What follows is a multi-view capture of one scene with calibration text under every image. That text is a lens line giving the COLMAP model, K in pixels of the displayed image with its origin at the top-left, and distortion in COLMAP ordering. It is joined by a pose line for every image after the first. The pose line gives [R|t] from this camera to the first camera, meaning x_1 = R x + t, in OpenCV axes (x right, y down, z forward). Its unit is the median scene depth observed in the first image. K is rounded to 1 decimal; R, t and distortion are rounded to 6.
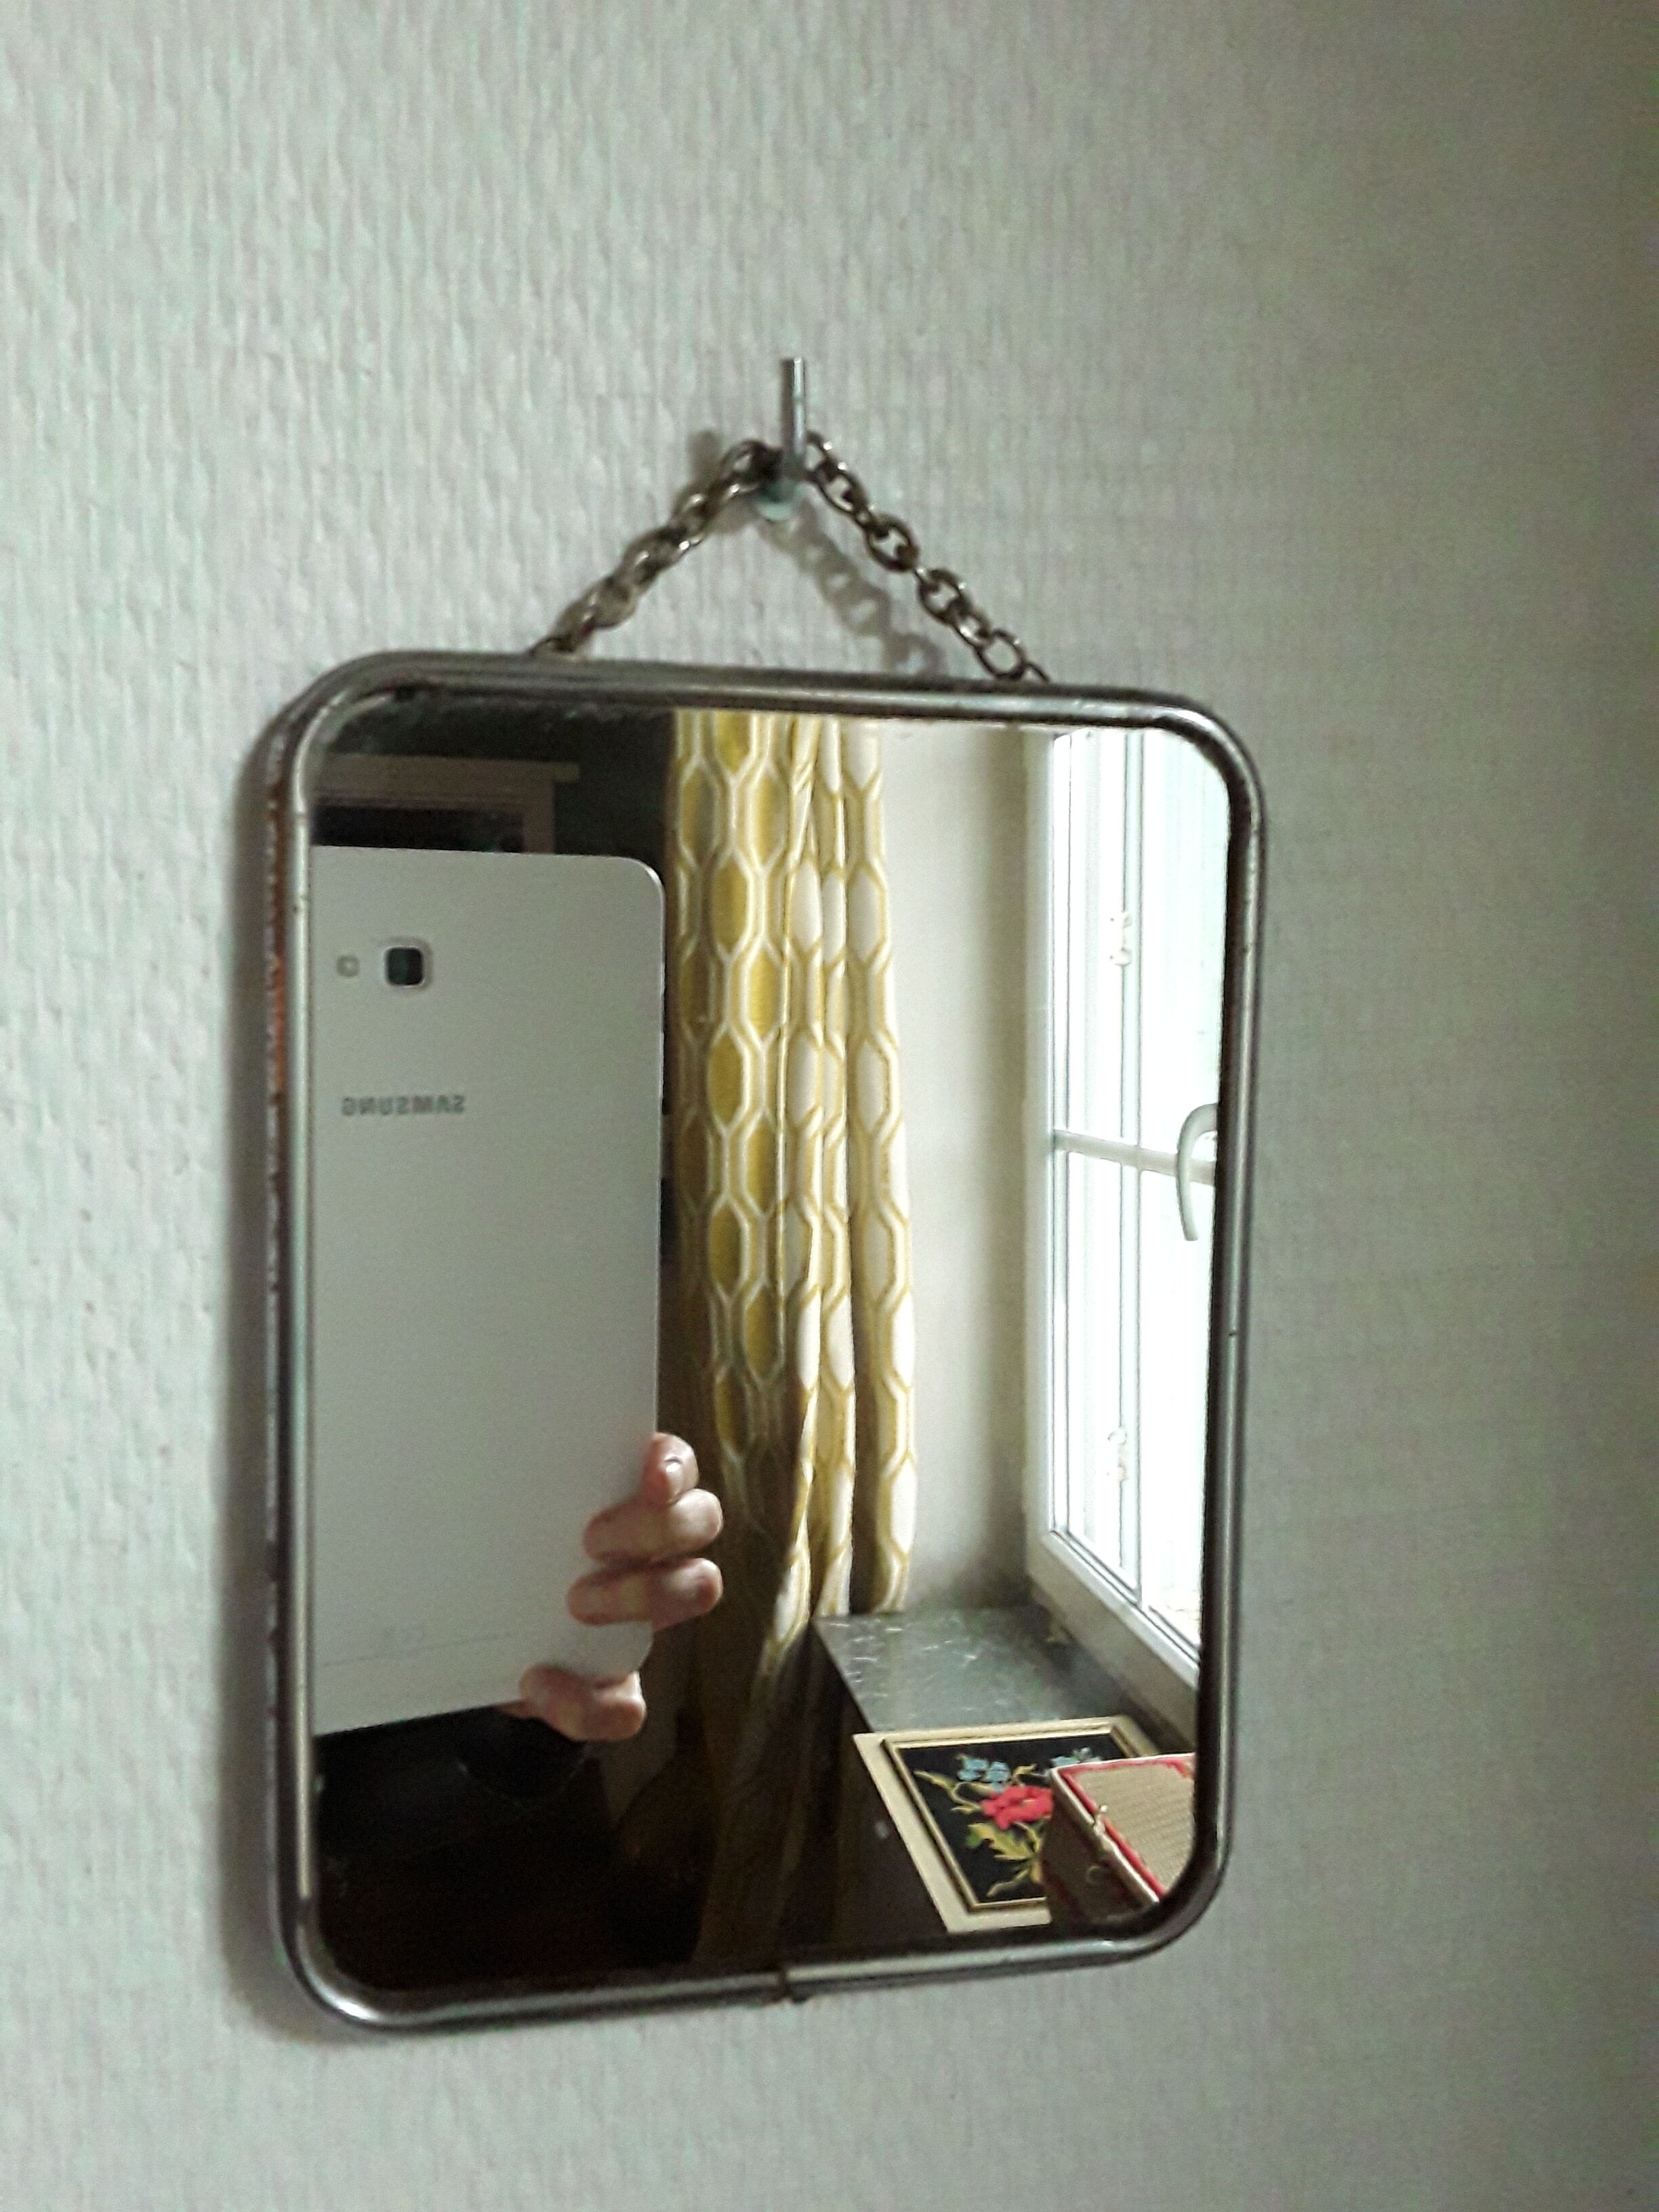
lens RADIAL K [[1916.3, 0, 831.2], [0, 1916.3, 1117.5], [0, 0, 1]] dist [0.076897, -0.143558]
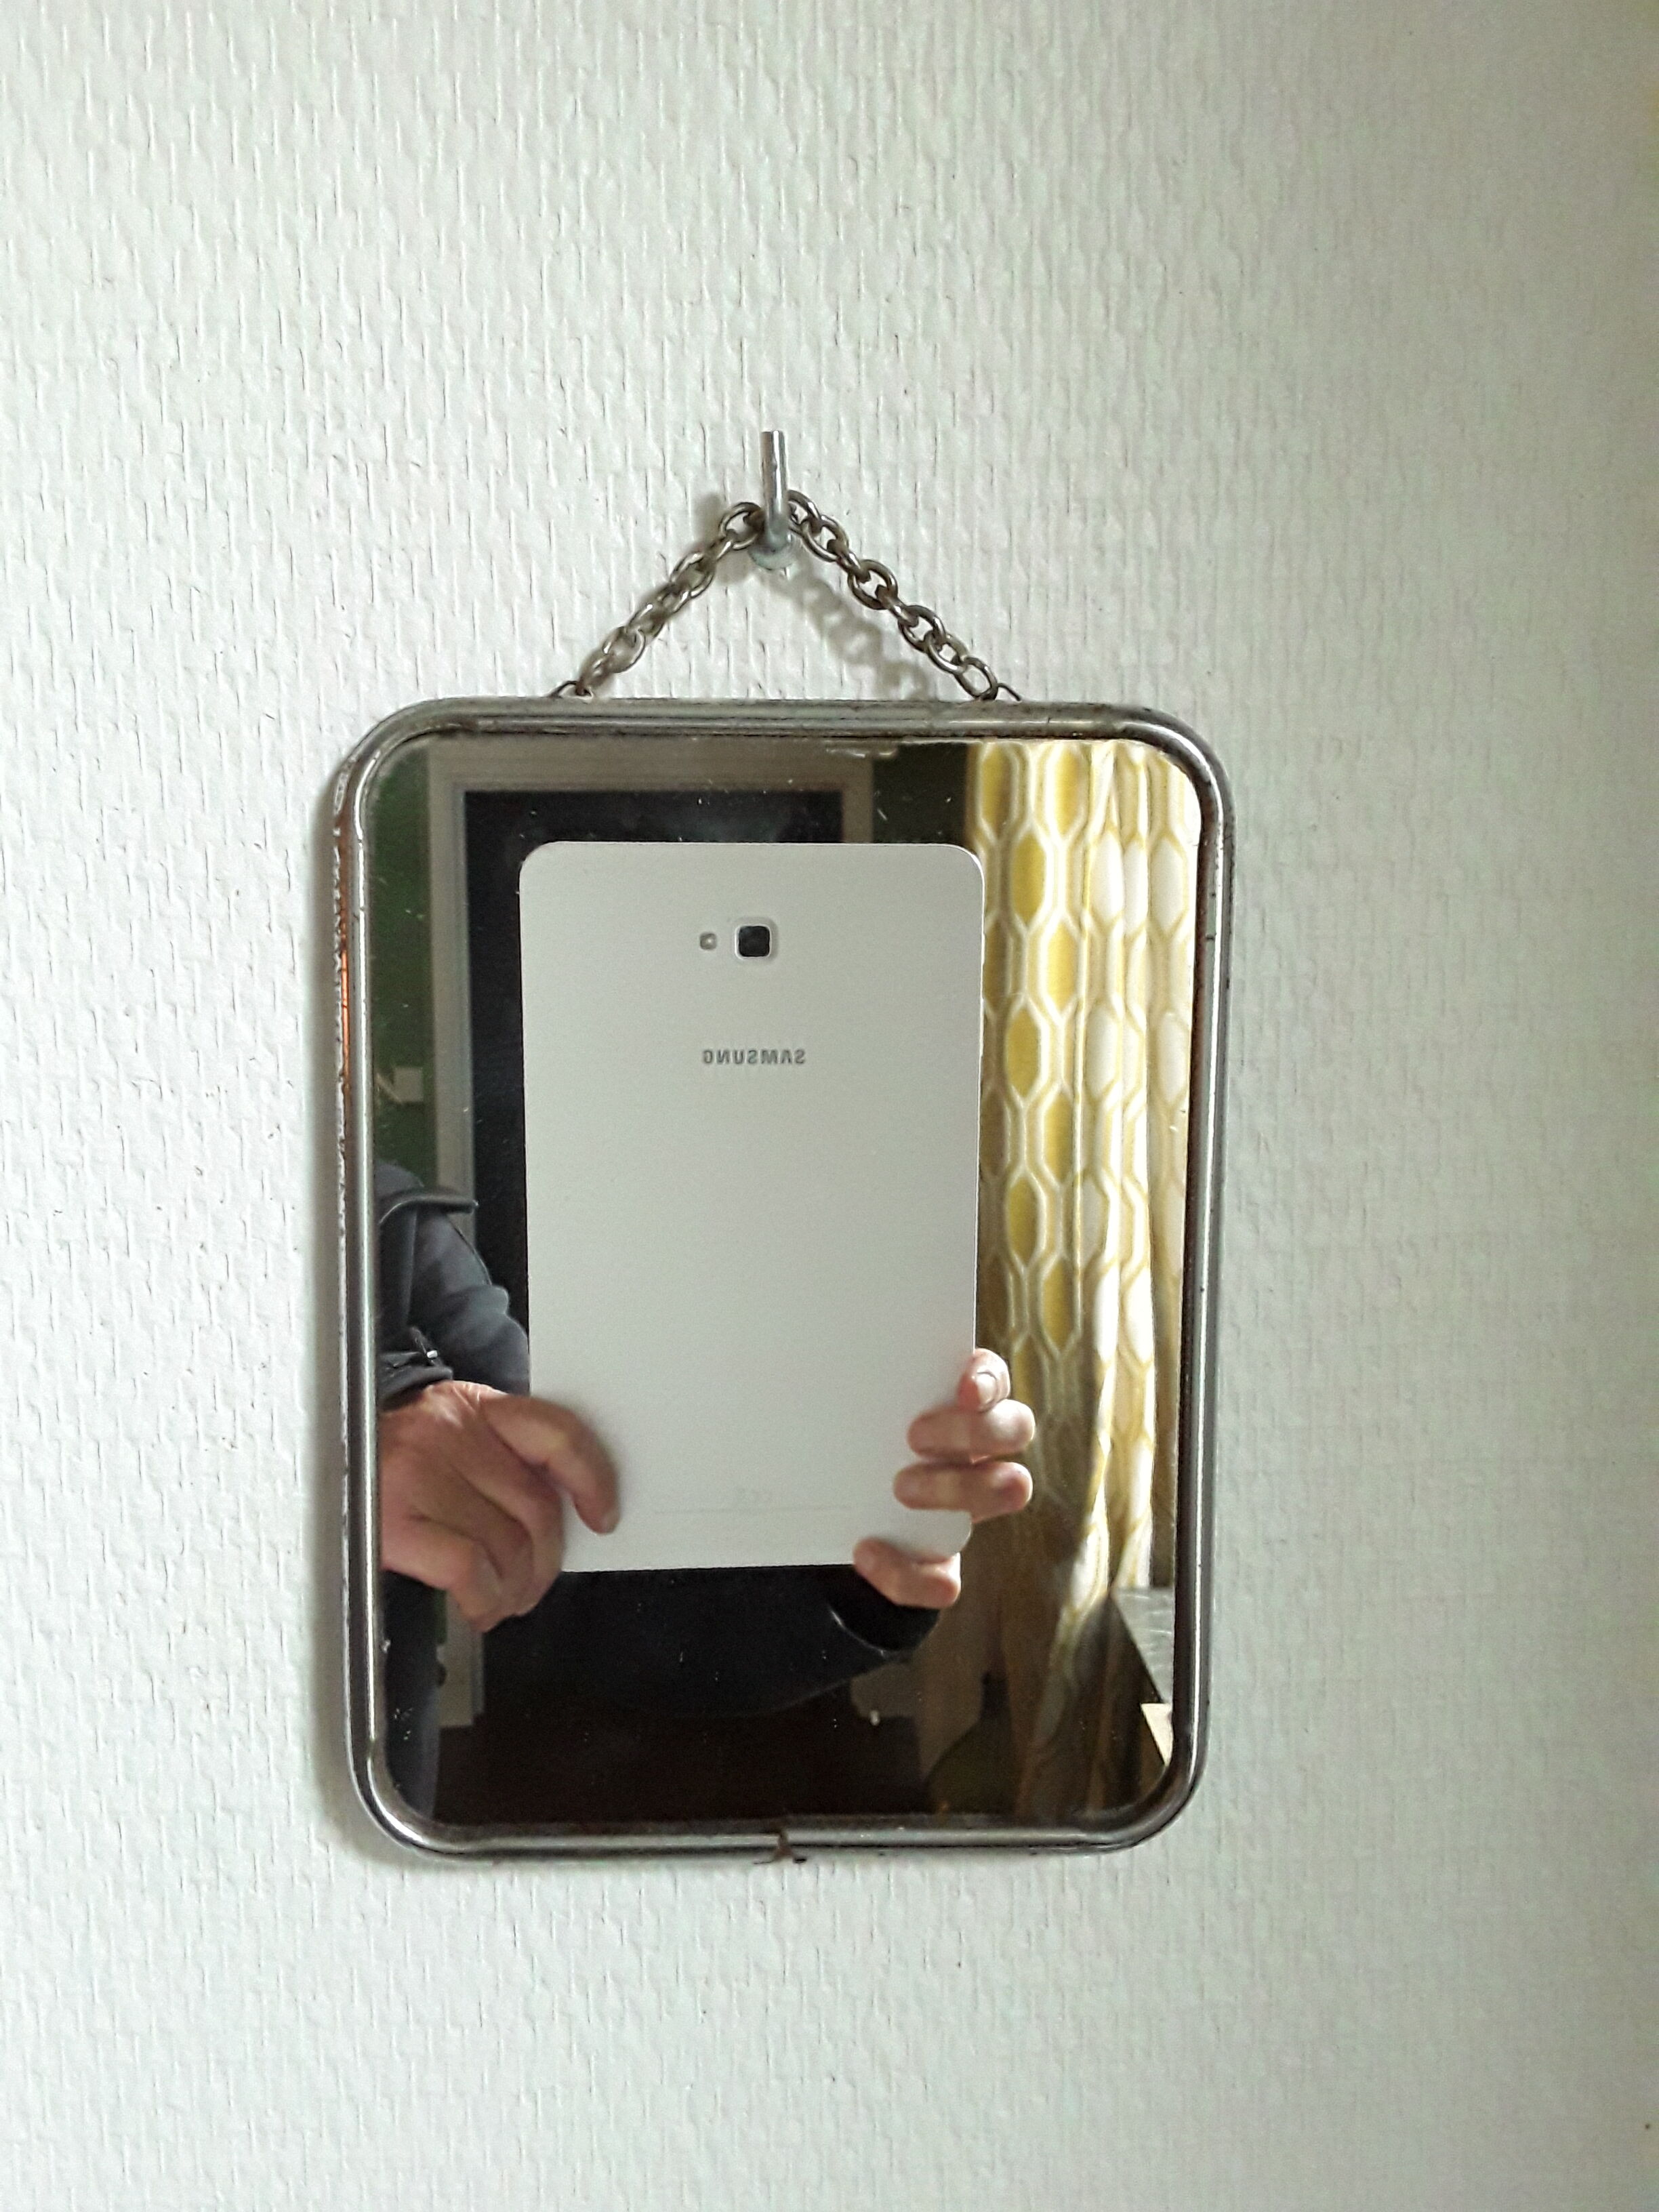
lens RADIAL K [[1916.3, 0, 823.1], [0, 1916.3, 1116.4], [0, 0, 1]] dist [0.076897, -0.143558]
pose [[0.984385, 0.002865, -0.176004, 0.202373], [-0.000405, 0.999902, 0.014010, -0.001558], [0.176027, -0.013720, 0.984290, -0.122506]]
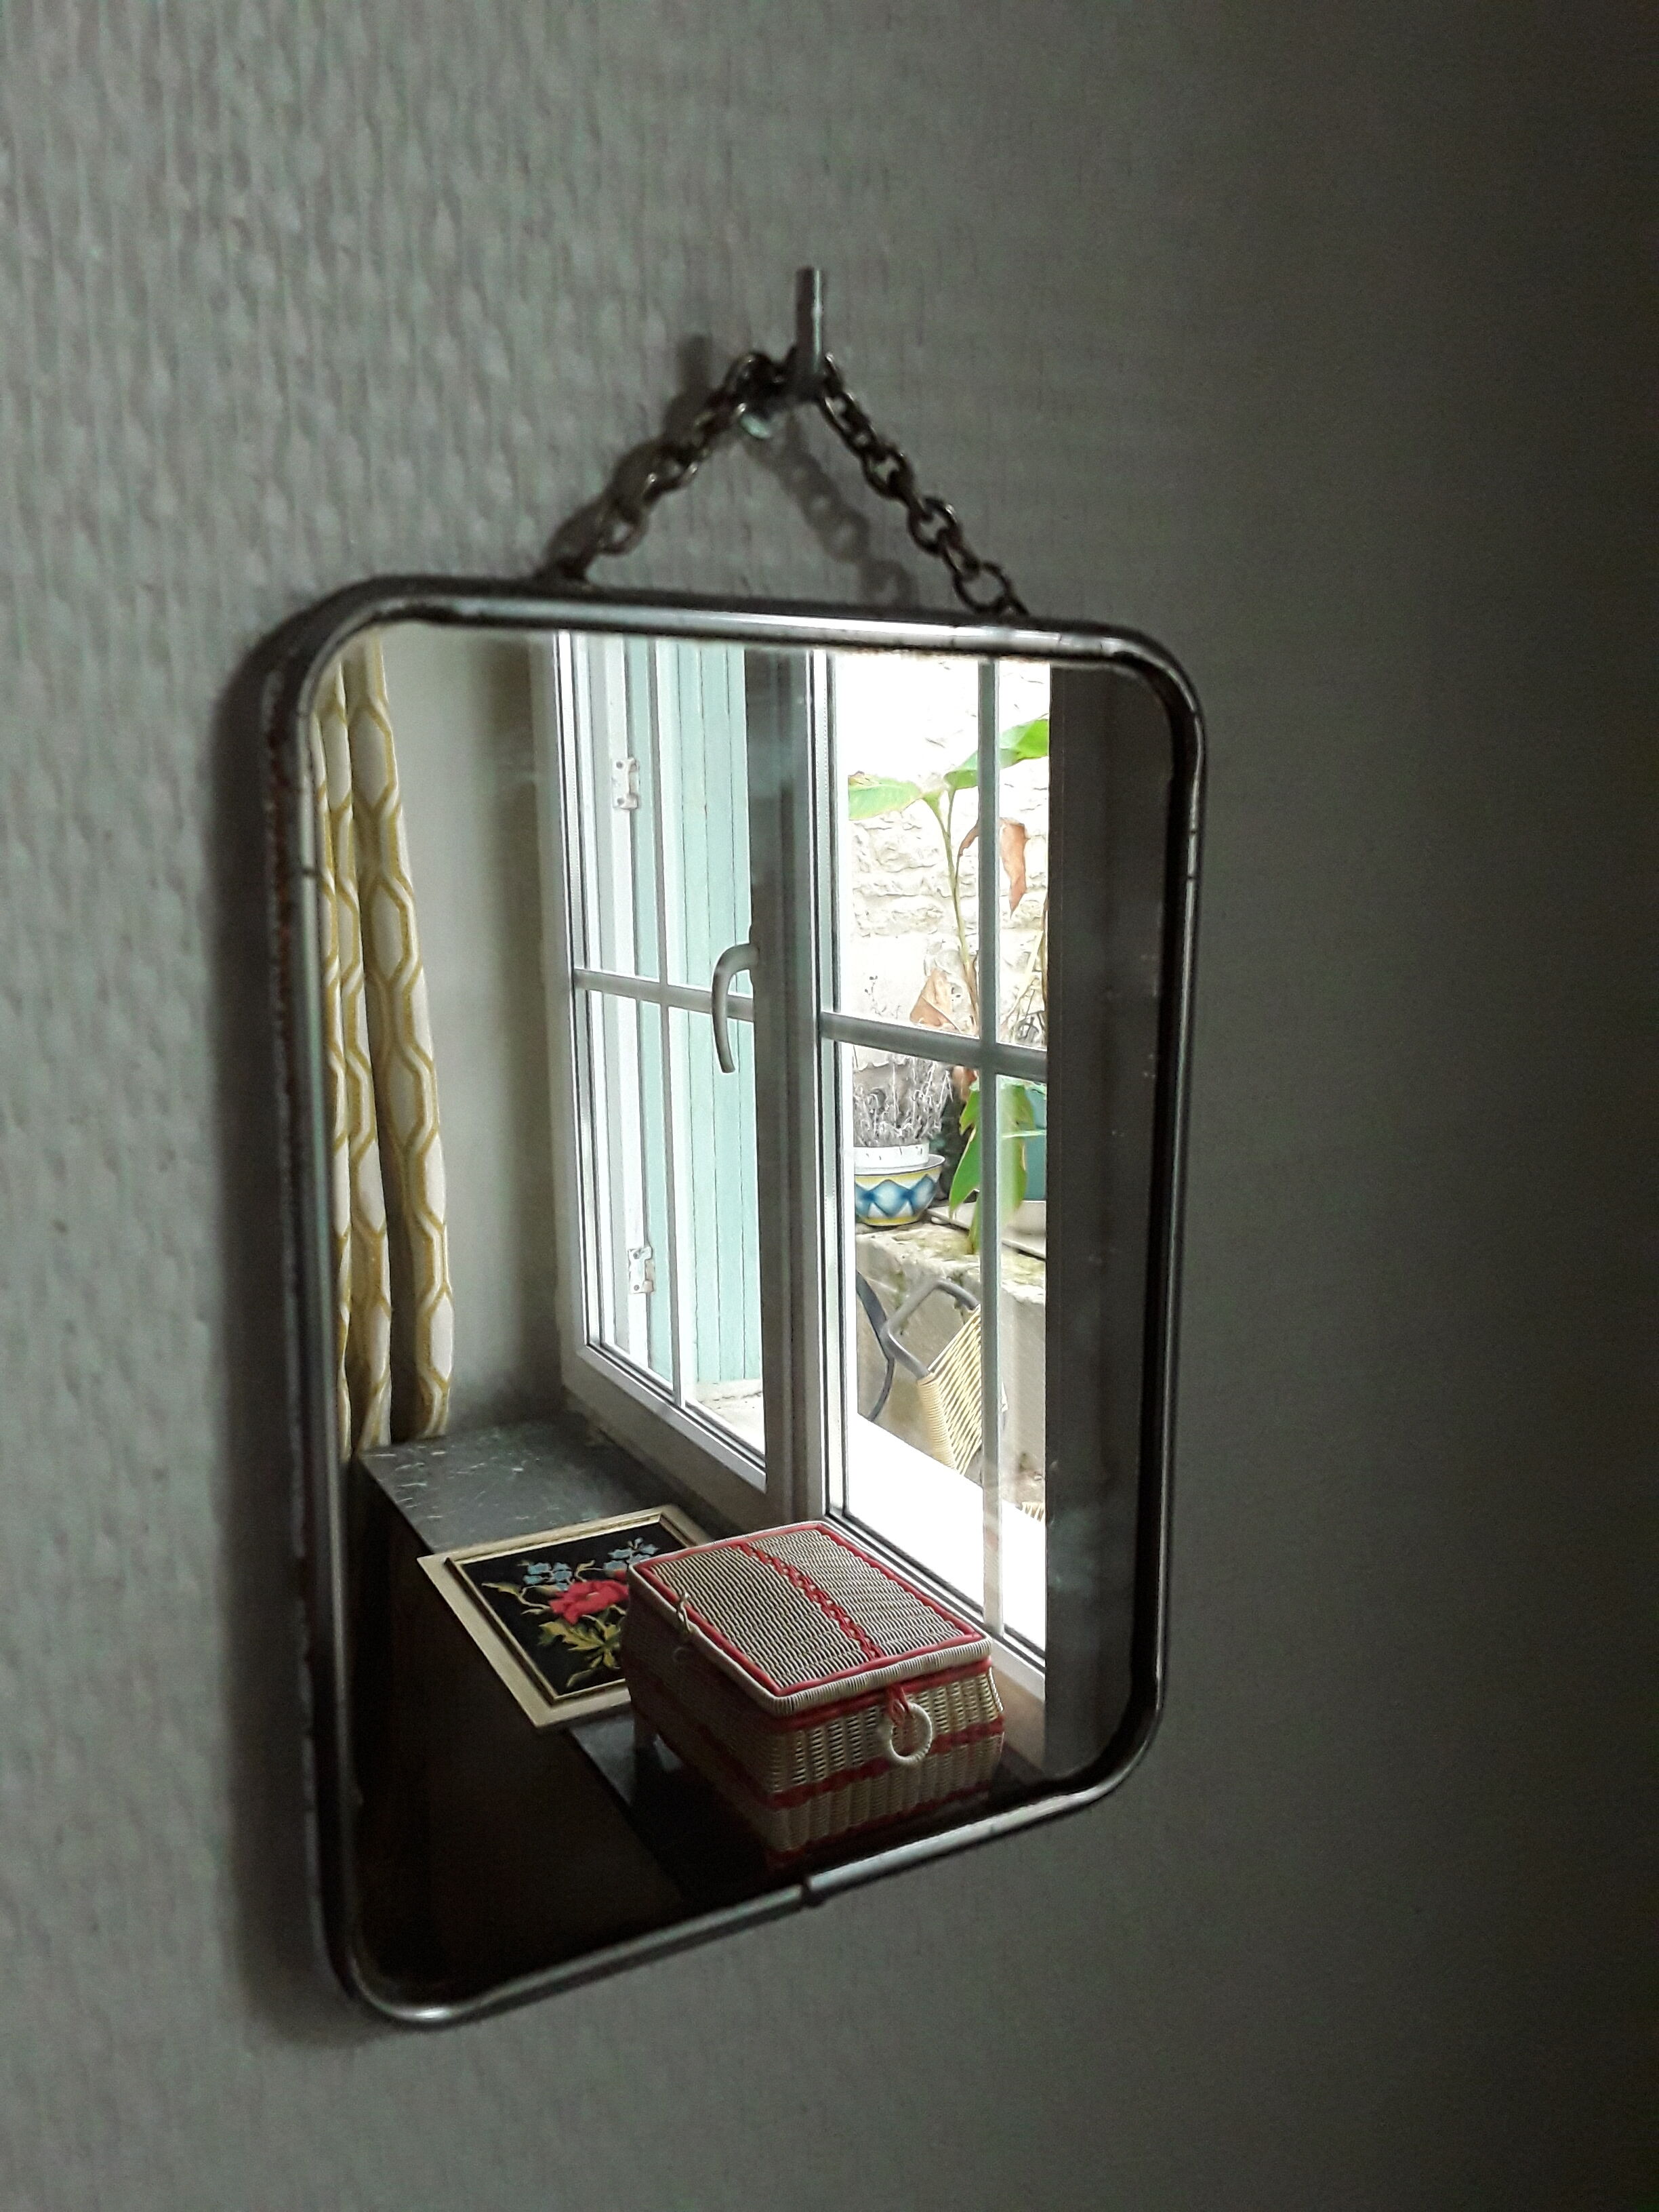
lens RADIAL K [[1804.9, 0, 875.8], [0, 1804.9, 1119.4], [0, 0, 1]] dist [0.045734, -0.078144]
pose [[0.952867, -0.064486, 0.296457, -0.261144], [0.035834, 0.994232, 0.101090, -0.064232], [-0.301266, -0.085702, 0.949681, 0.106822]]
